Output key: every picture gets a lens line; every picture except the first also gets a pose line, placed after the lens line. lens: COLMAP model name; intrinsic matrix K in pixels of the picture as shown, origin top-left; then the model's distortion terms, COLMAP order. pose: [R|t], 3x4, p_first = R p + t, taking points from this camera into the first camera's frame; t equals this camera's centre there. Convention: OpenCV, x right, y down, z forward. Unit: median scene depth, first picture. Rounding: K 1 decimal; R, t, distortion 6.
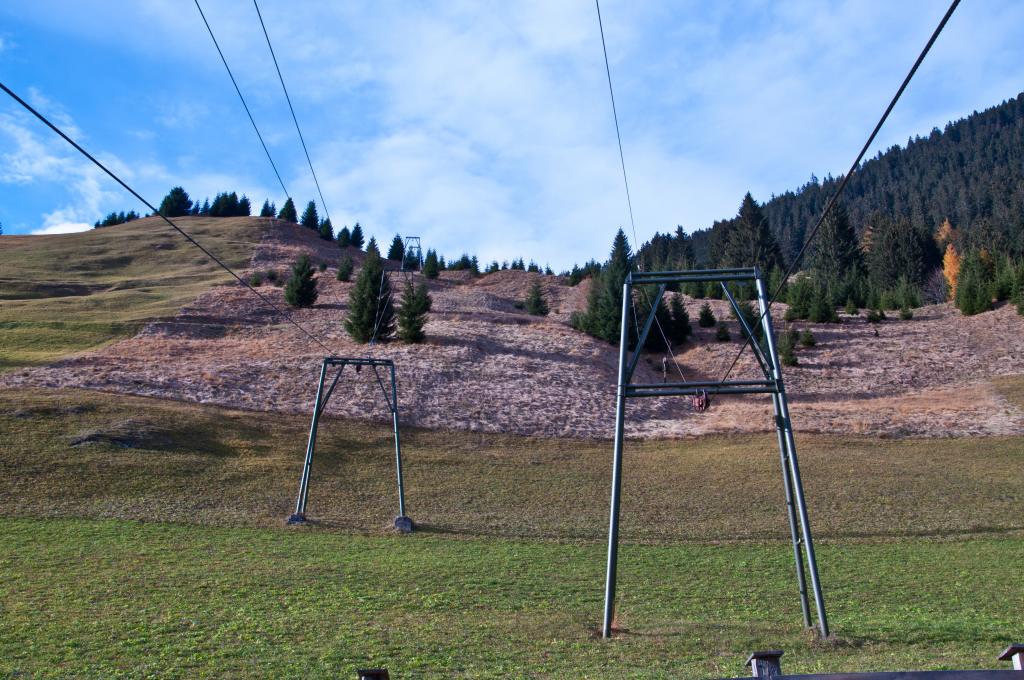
lens RADIAL K [[1002.9, 0, 513.0], [0, 1002.9, 342.3], [0, 0, 1]] dist [0.003282, 0.000000]
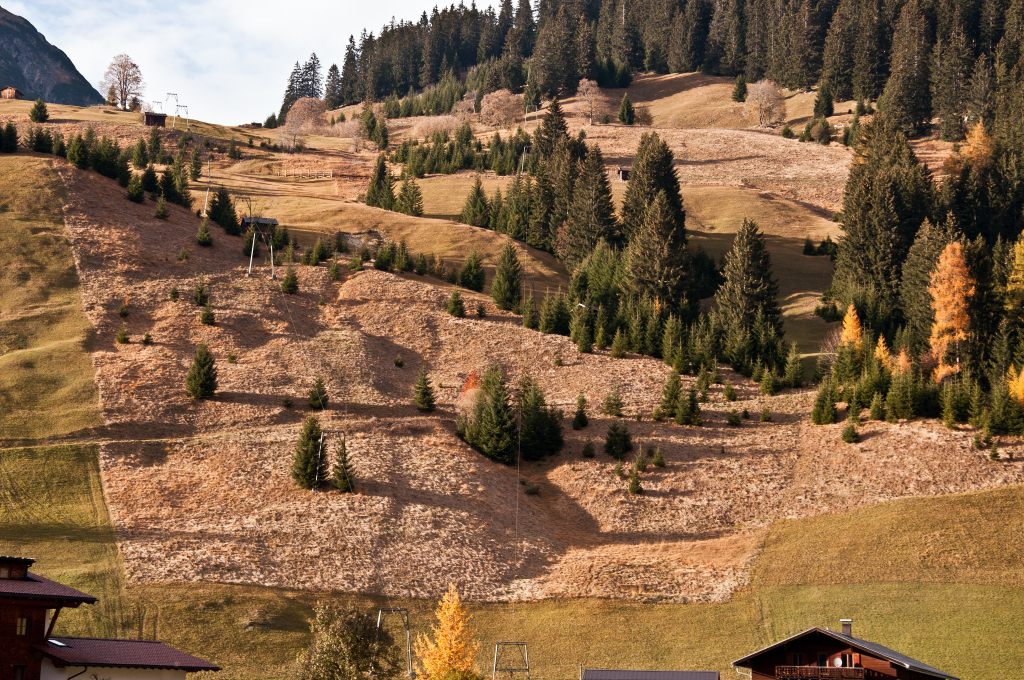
lens RADIAL K [[2205.6, 0, 512.3], [0, 2205.6, 339.1], [0, 0, 1]] dist [0.427648, 0.000000]
pose [[0.993074, 0.032500, 0.112907, -0.183003], [-0.047407, 0.990120, 0.131967, -0.502876], [-0.107503, -0.136405, 0.984803, -1.595372]]
